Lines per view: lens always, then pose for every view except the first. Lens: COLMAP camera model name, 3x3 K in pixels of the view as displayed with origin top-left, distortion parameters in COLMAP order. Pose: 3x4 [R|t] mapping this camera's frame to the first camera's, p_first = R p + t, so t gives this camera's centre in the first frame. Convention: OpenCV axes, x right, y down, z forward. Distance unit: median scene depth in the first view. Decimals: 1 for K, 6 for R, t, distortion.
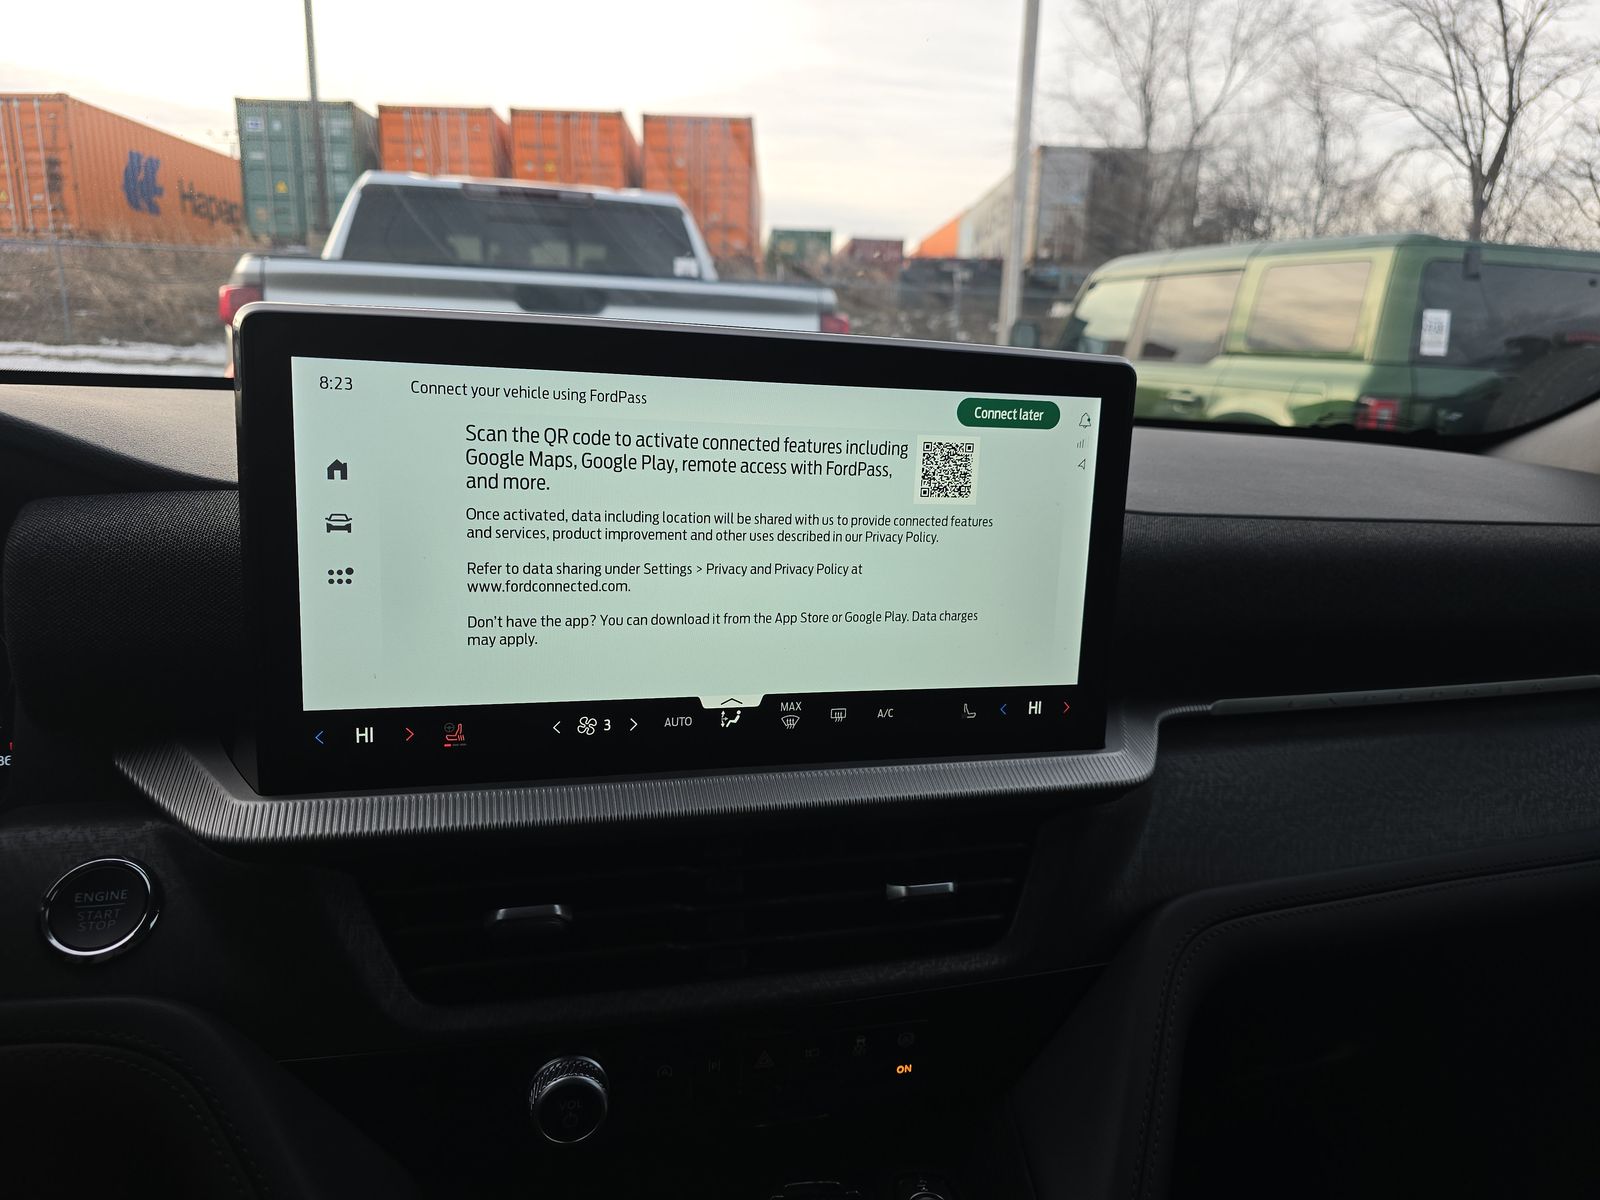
lens RADIAL K [[1115.1, 0, 769.0], [0, 1115.1, 602.5], [0, 0, 1]] dist [0.053841, -0.040226]
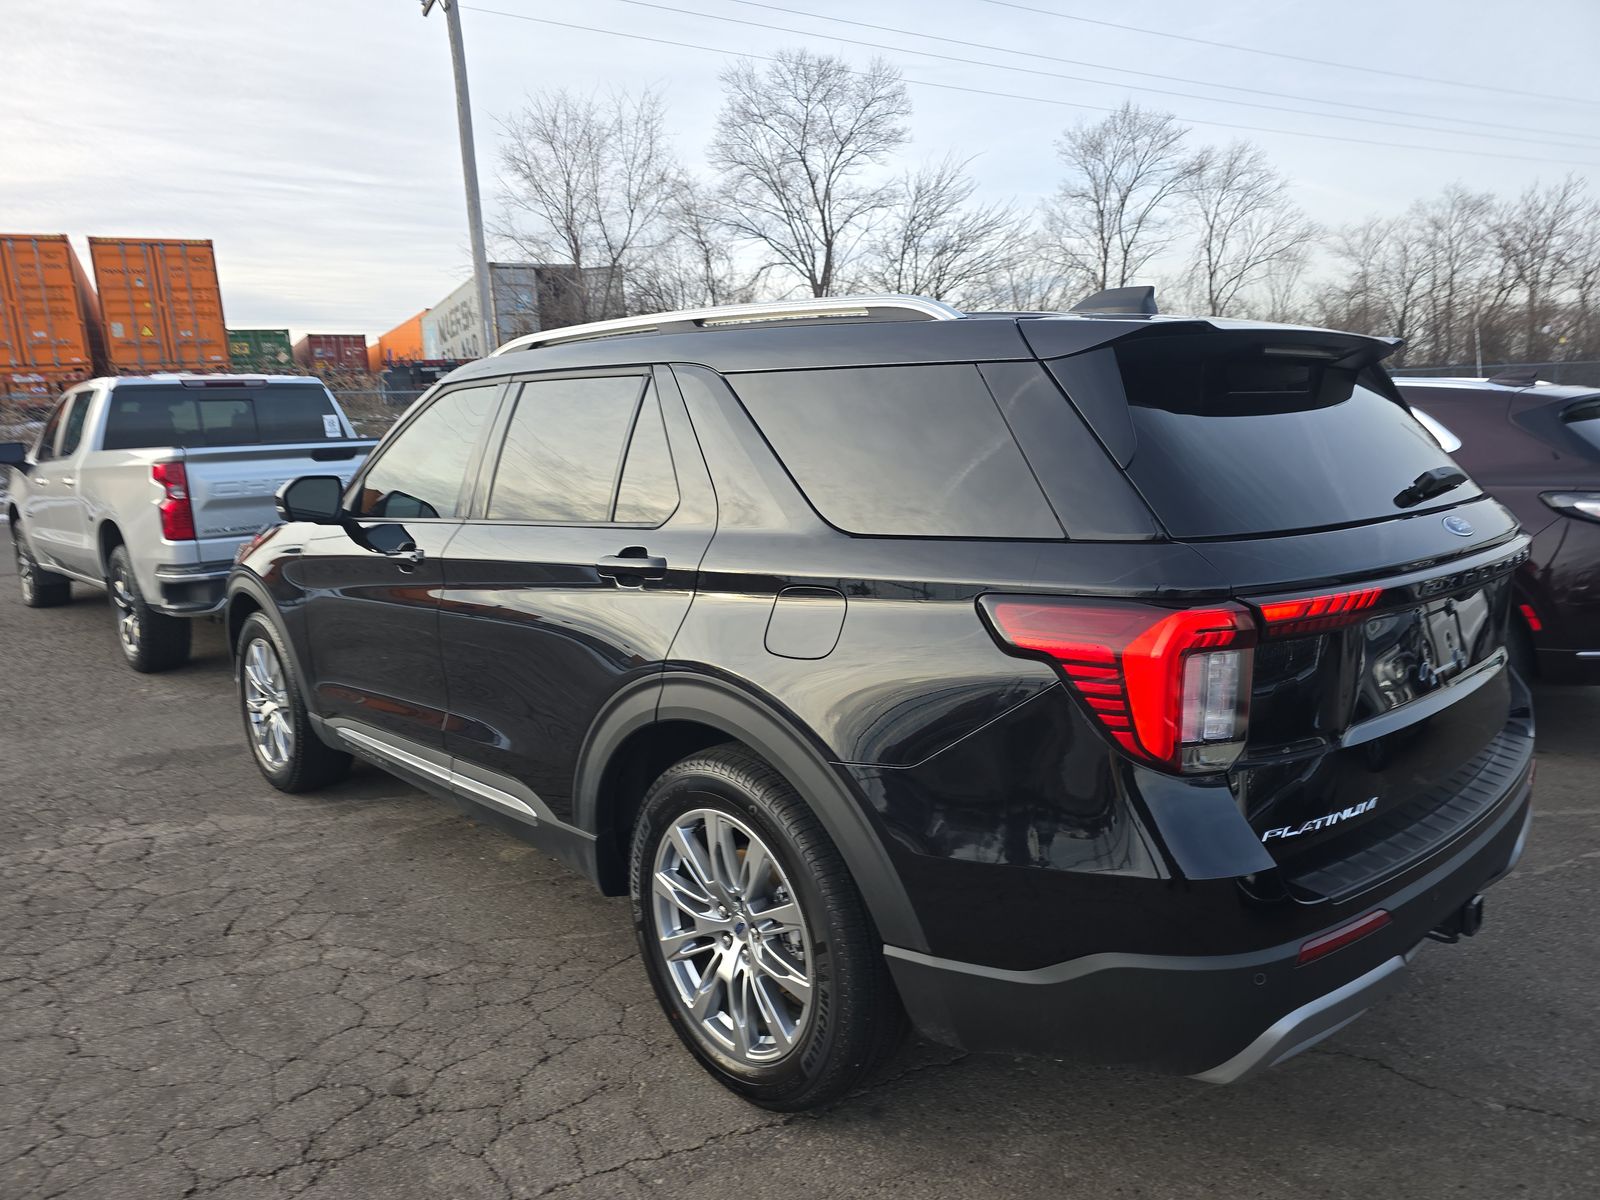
lens RADIAL K [[1134.6, 0, 807.1], [0, 1134.6, 602.6], [0, 0, 1]] dist [0.069138, -0.040542]
pose [[0.880293, -0.149517, 0.450255, -0.063456], [0.178669, 0.983648, -0.022673, 0.030700], [-0.439502, 0.100405, 0.892612, -0.191360]]
